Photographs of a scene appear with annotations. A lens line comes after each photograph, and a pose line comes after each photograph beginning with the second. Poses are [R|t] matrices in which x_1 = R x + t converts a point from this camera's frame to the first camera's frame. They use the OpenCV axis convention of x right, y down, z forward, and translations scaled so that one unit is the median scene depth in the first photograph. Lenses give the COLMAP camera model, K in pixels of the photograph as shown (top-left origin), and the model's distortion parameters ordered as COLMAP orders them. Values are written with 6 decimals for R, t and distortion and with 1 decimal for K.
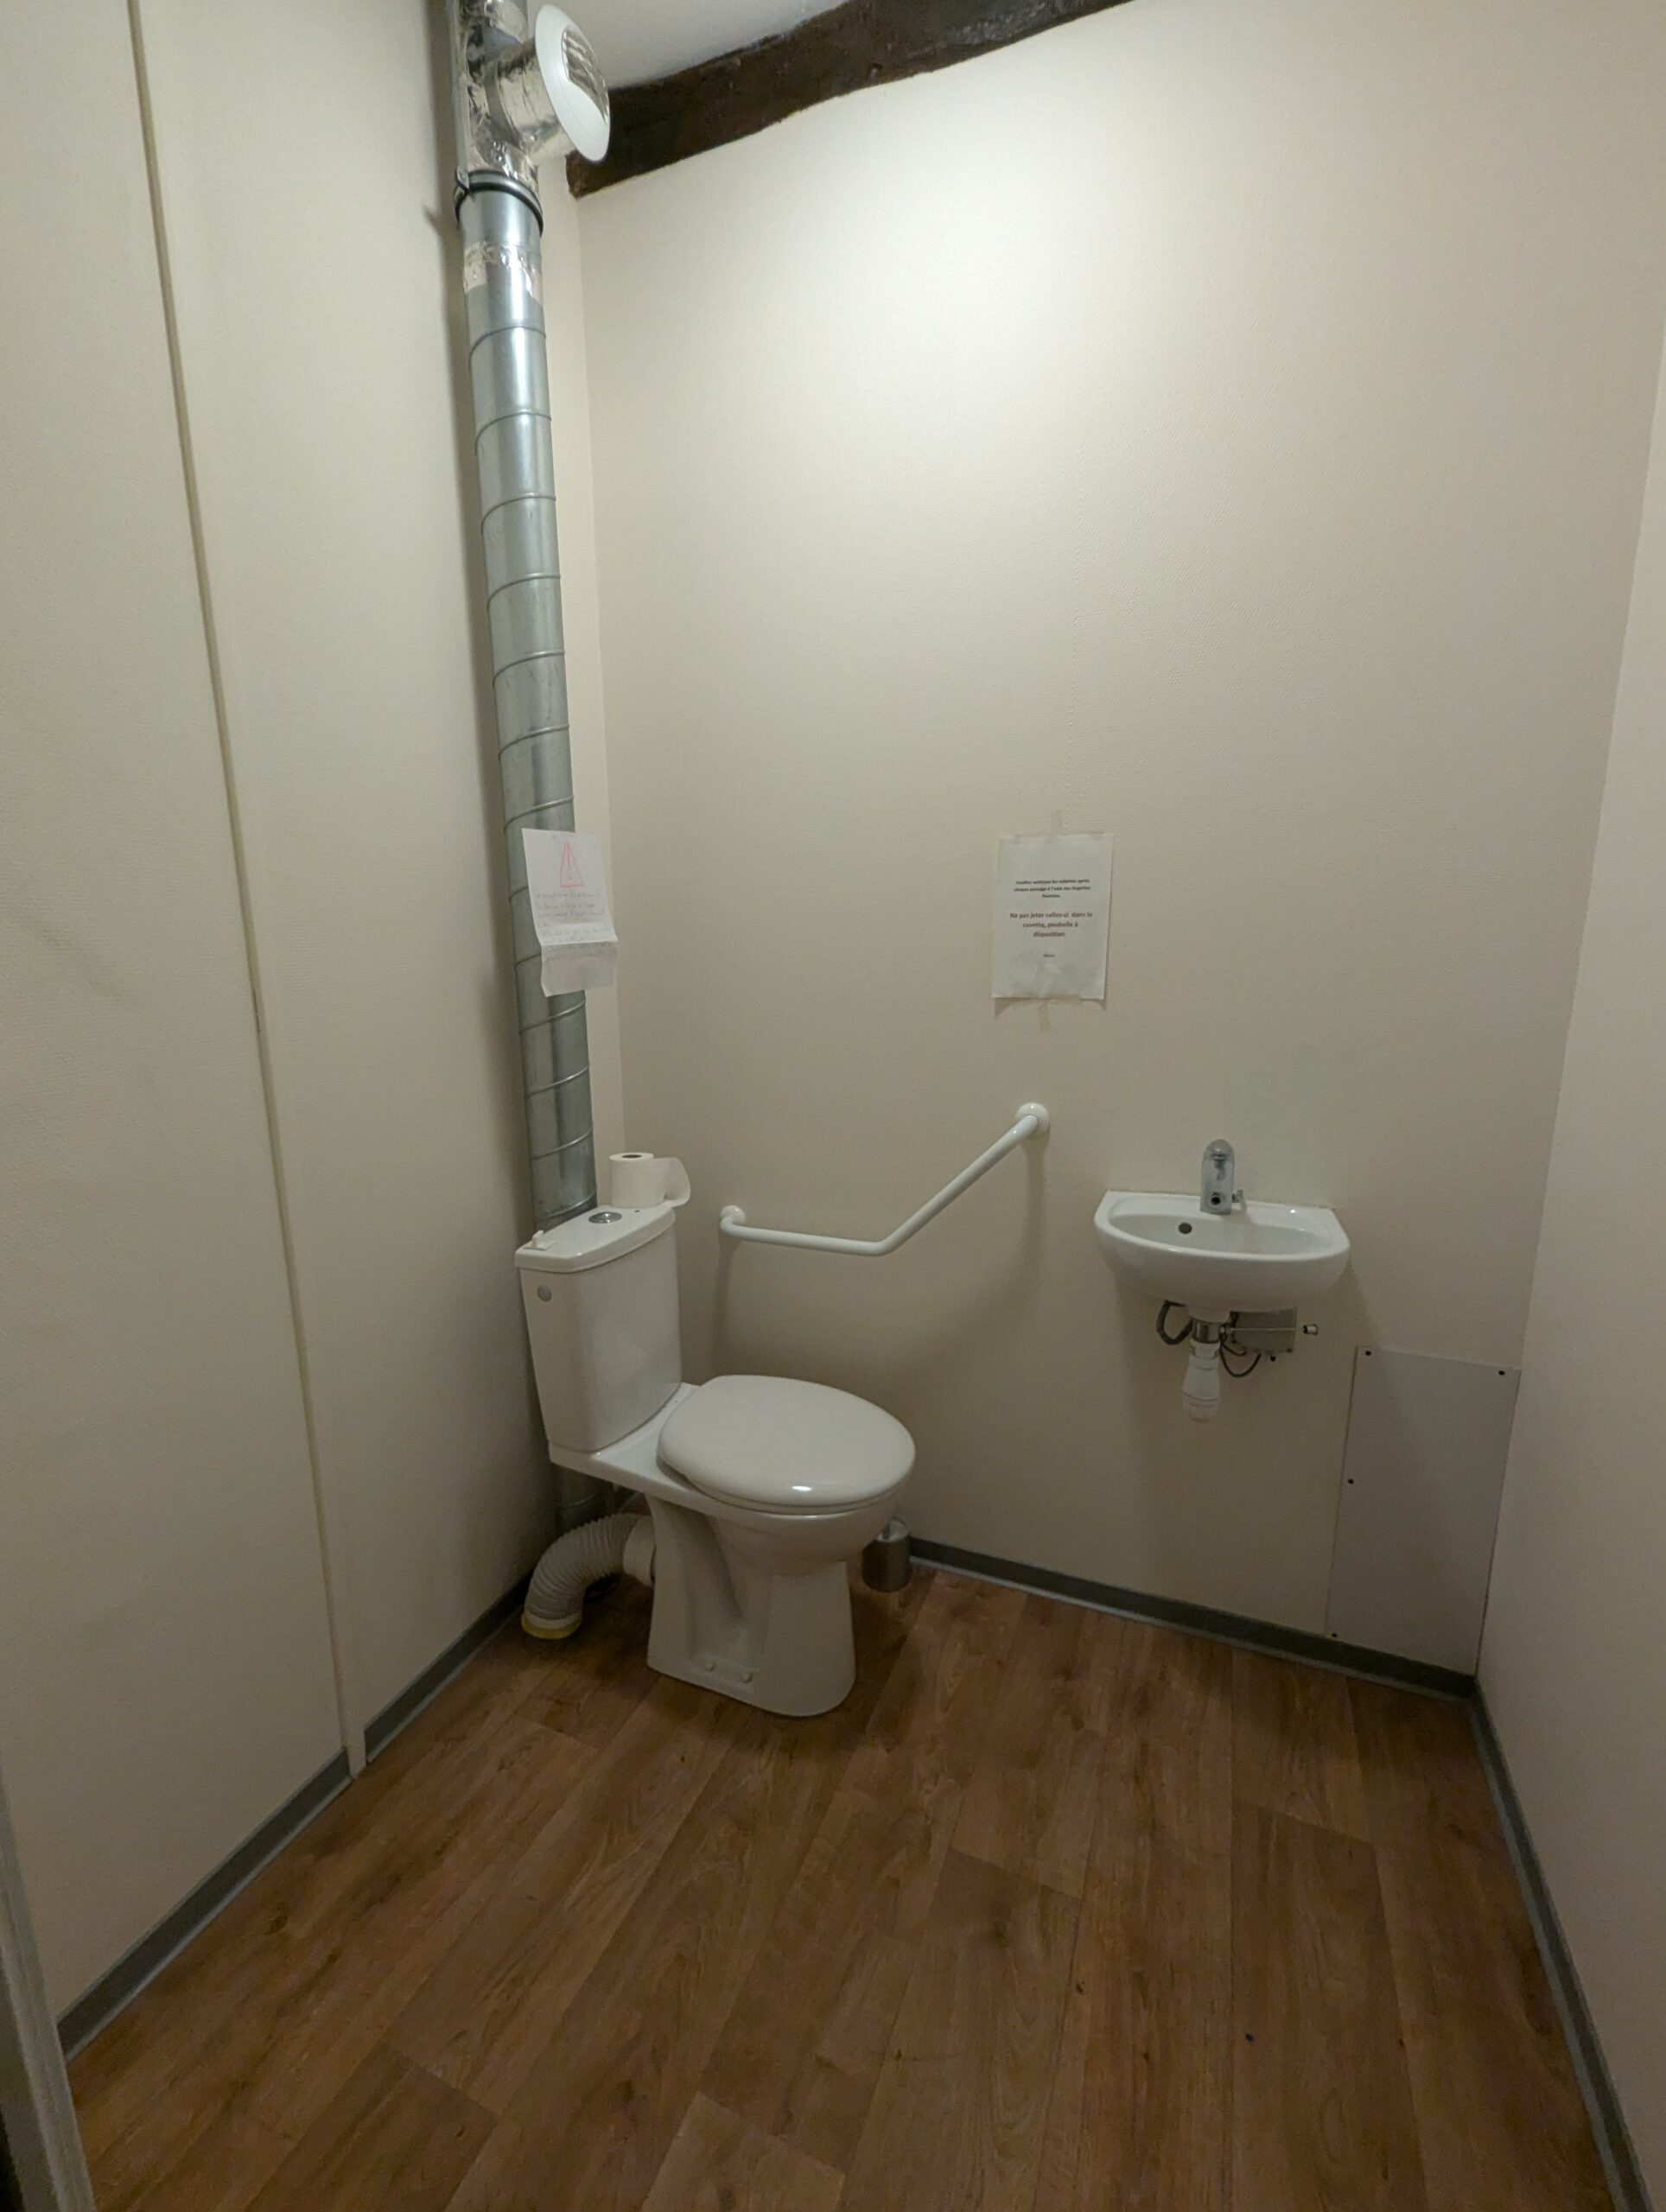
lens RADIAL K [[893.4, 0, 836.4], [0, 893.4, 1103.0], [0, 0, 1]] dist [-0.011197, -0.000239]
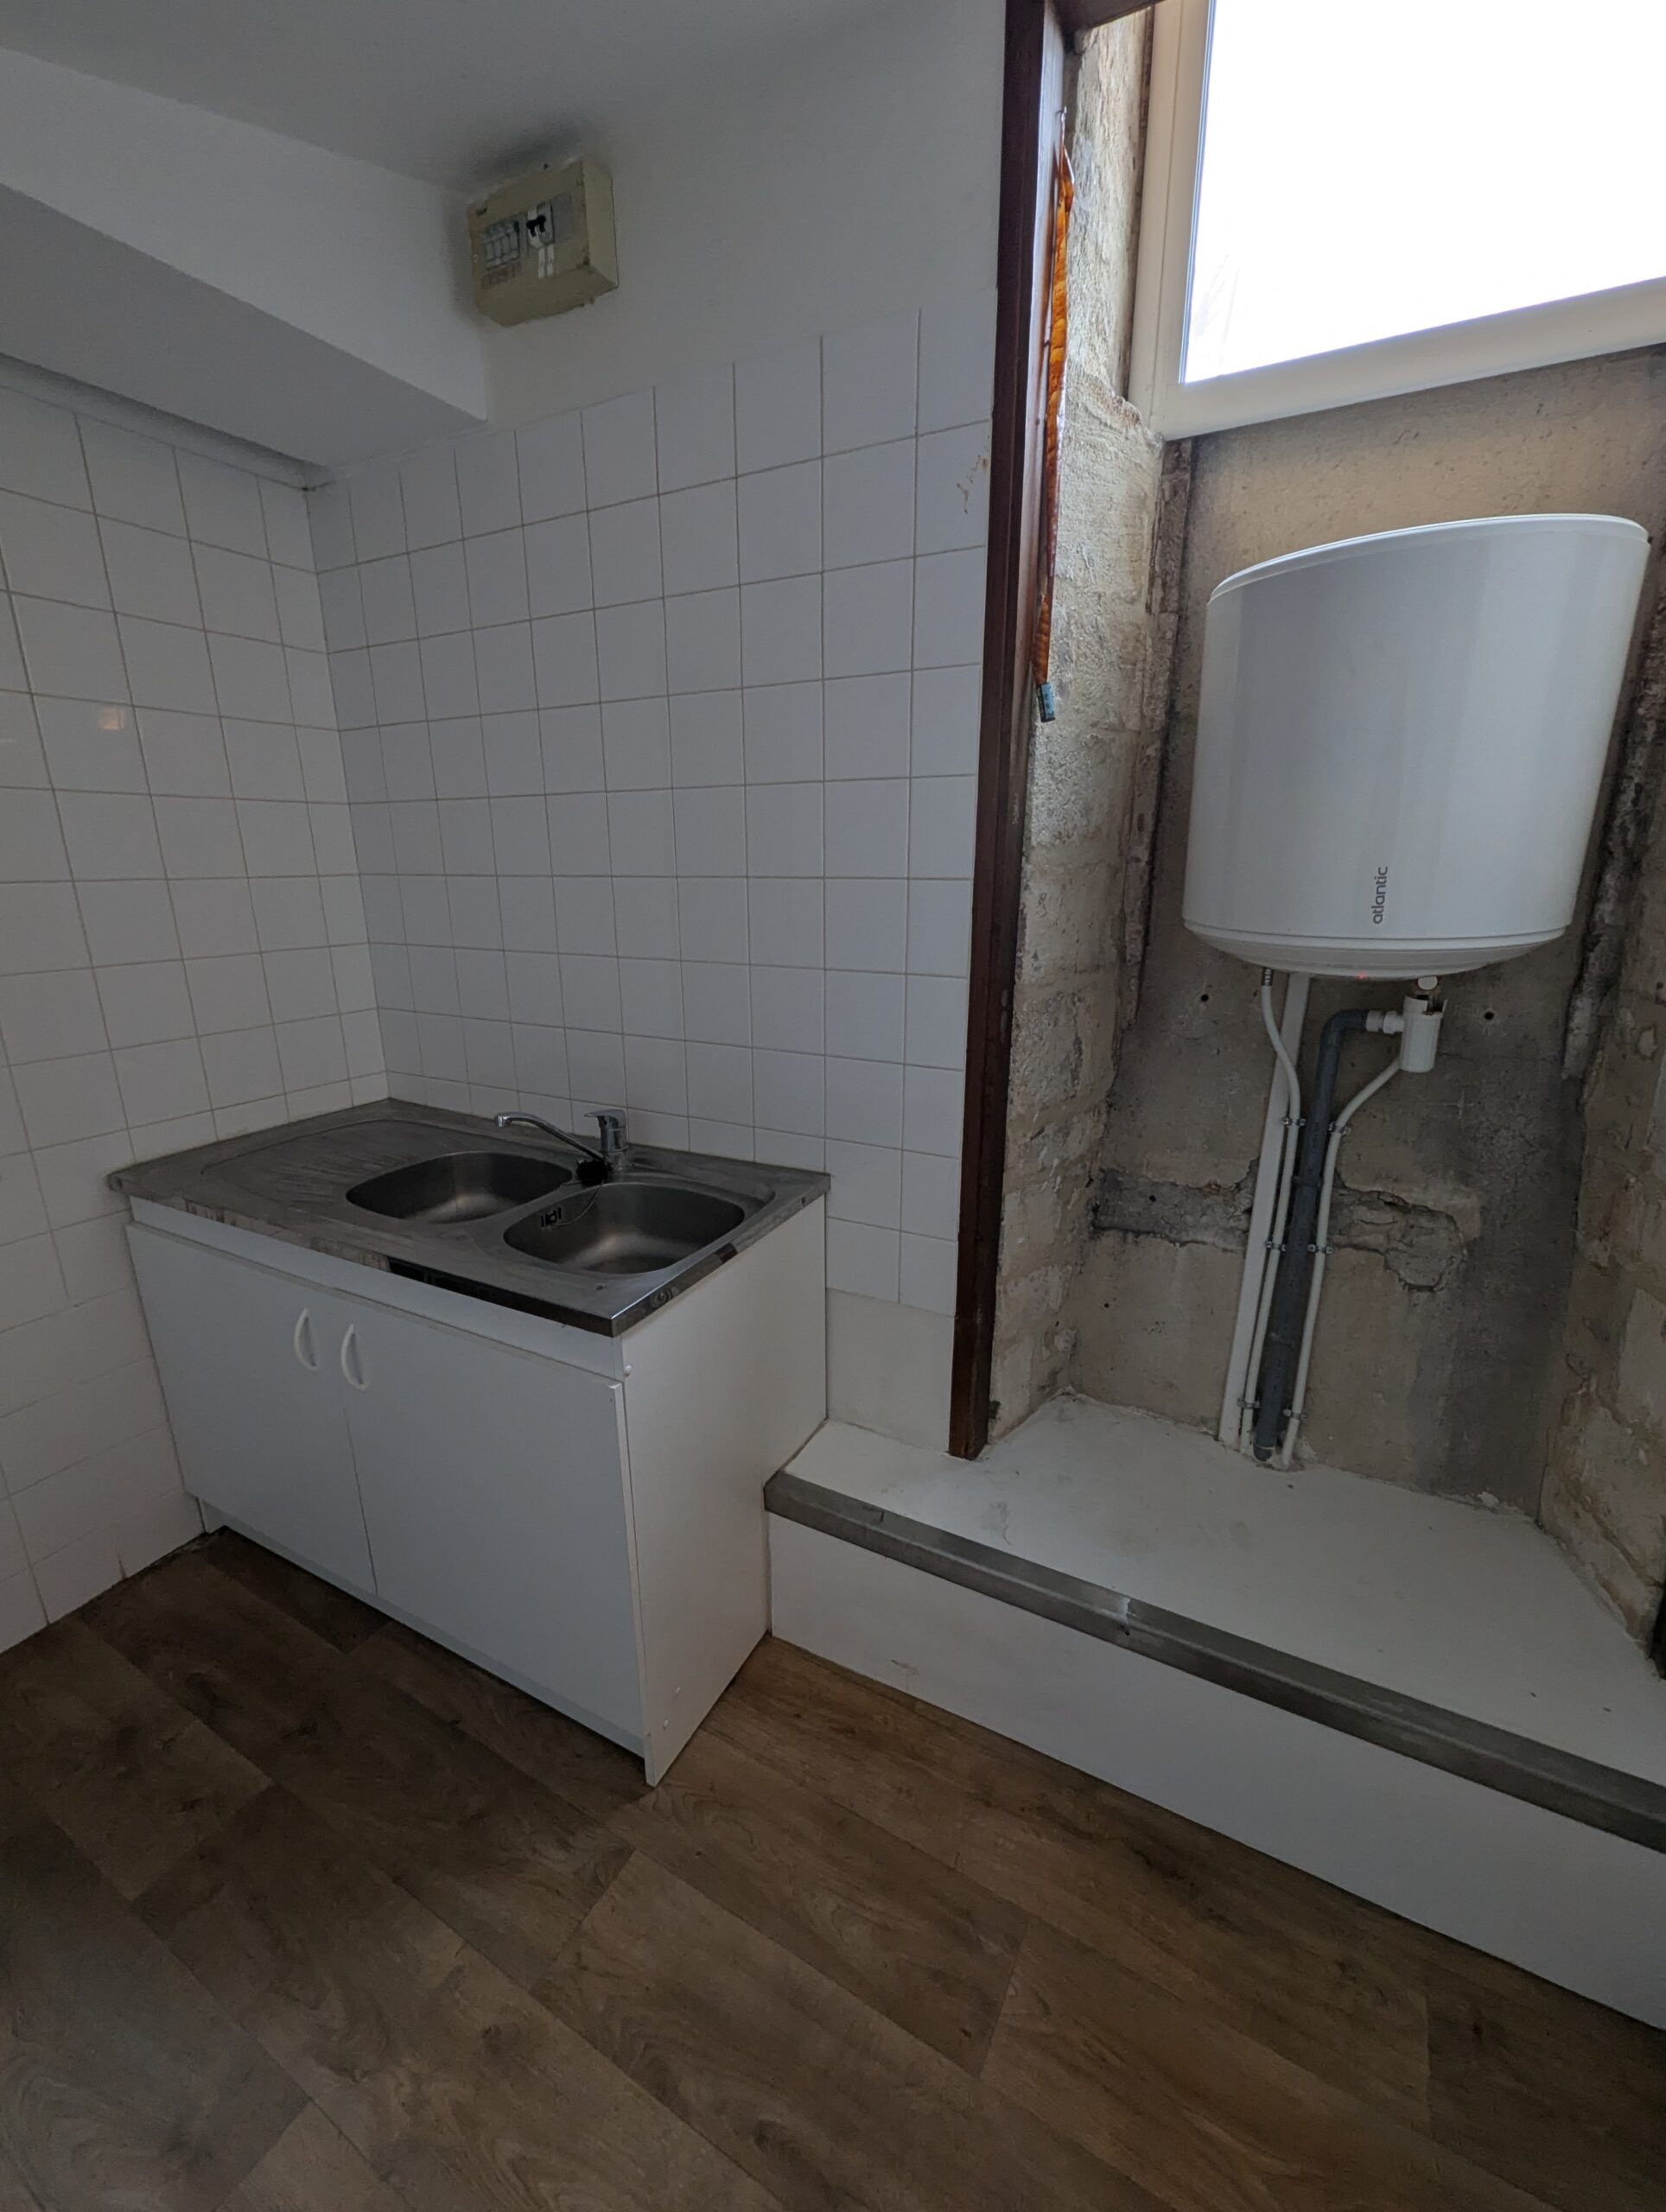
lens RADIAL K [[893.4, 0, 837.4], [0, 893.4, 1106.7], [0, 0, 1]] dist [-0.011197, -0.000239]
pose [[-0.102016, 0.267363, -0.958180, 0.250526], [-0.191519, 0.939908, 0.282655, -0.100627], [0.976173, 0.212345, -0.044681, 0.575113]]
